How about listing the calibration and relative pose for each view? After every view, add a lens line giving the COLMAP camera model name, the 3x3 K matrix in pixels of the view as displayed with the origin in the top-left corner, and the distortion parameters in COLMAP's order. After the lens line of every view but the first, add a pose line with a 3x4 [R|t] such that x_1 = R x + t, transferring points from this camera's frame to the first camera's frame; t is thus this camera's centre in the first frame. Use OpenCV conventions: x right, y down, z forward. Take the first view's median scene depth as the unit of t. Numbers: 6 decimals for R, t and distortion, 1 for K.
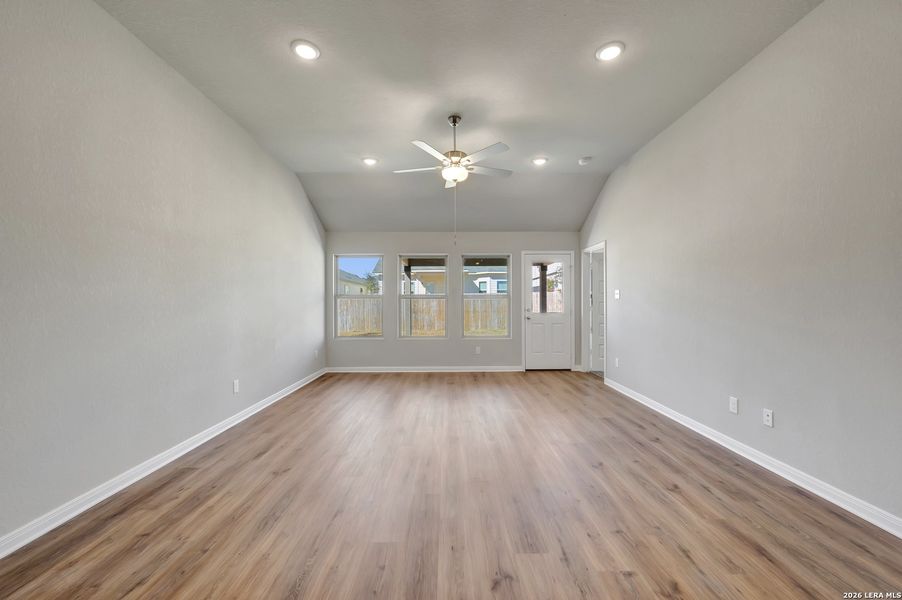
lens RADIAL K [[358.3, 0, 460.3], [0, 358.3, 300.6], [0, 0, 1]] dist [0.003532, -0.000120]
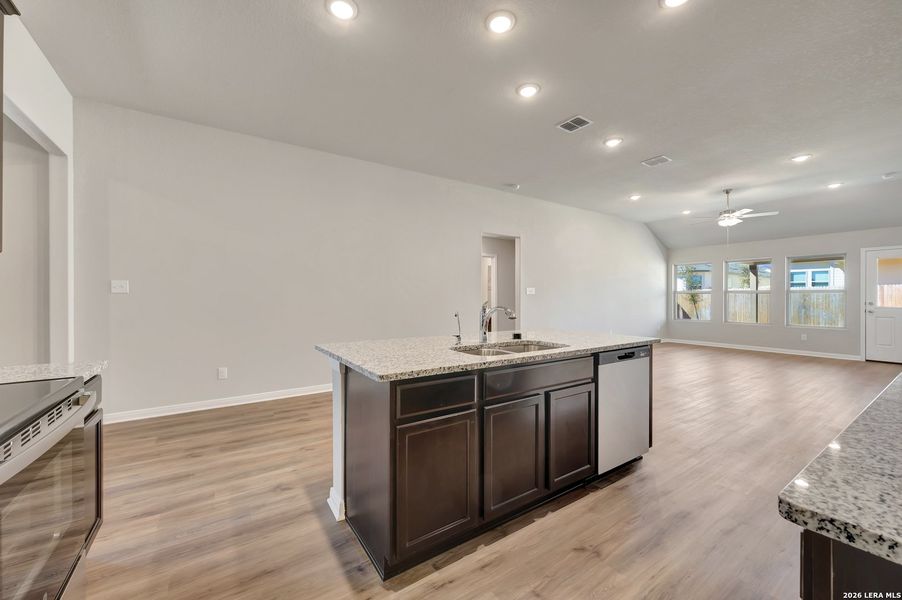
lens RADIAL K [[358.3, 0, 452.7], [0, 358.3, 300.2], [0, 0, 1]] dist [0.003532, -0.000120]
pose [[0.536099, 0.012922, -0.844056, 0.425852], [0.003683, 0.999838, 0.017646, -0.007886], [0.844147, -0.012569, 0.535964, -0.608361]]
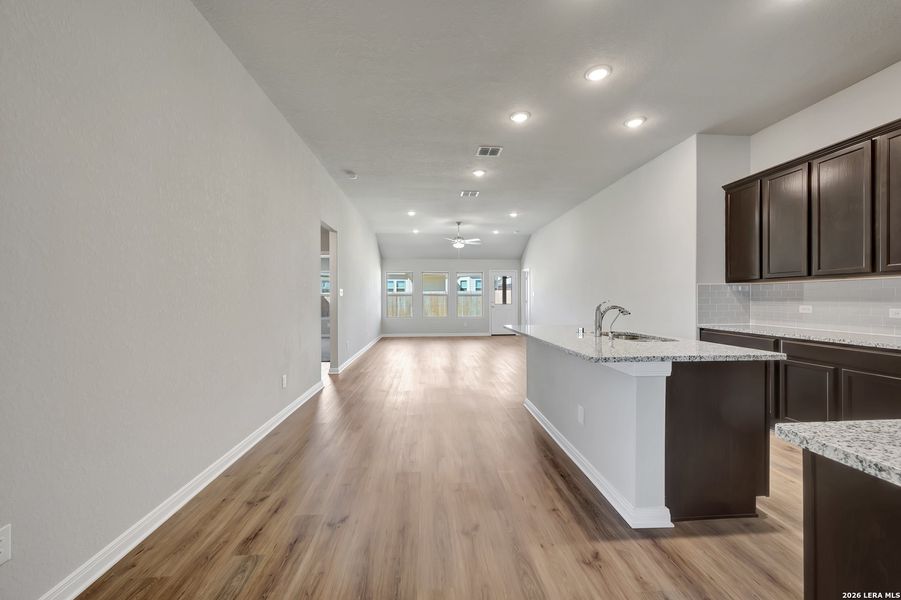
lens RADIAL K [[357.9, 0, 458.3], [0, 357.9, 294.7], [0, 0, 1]] dist [0.003532, -0.000120]
pose [[0.998511, 0.001166, 0.054539, -0.086180], [-0.000972, 0.999993, -0.003575, -0.004928], [-0.054542, 0.003517, 0.998505, -0.820374]]
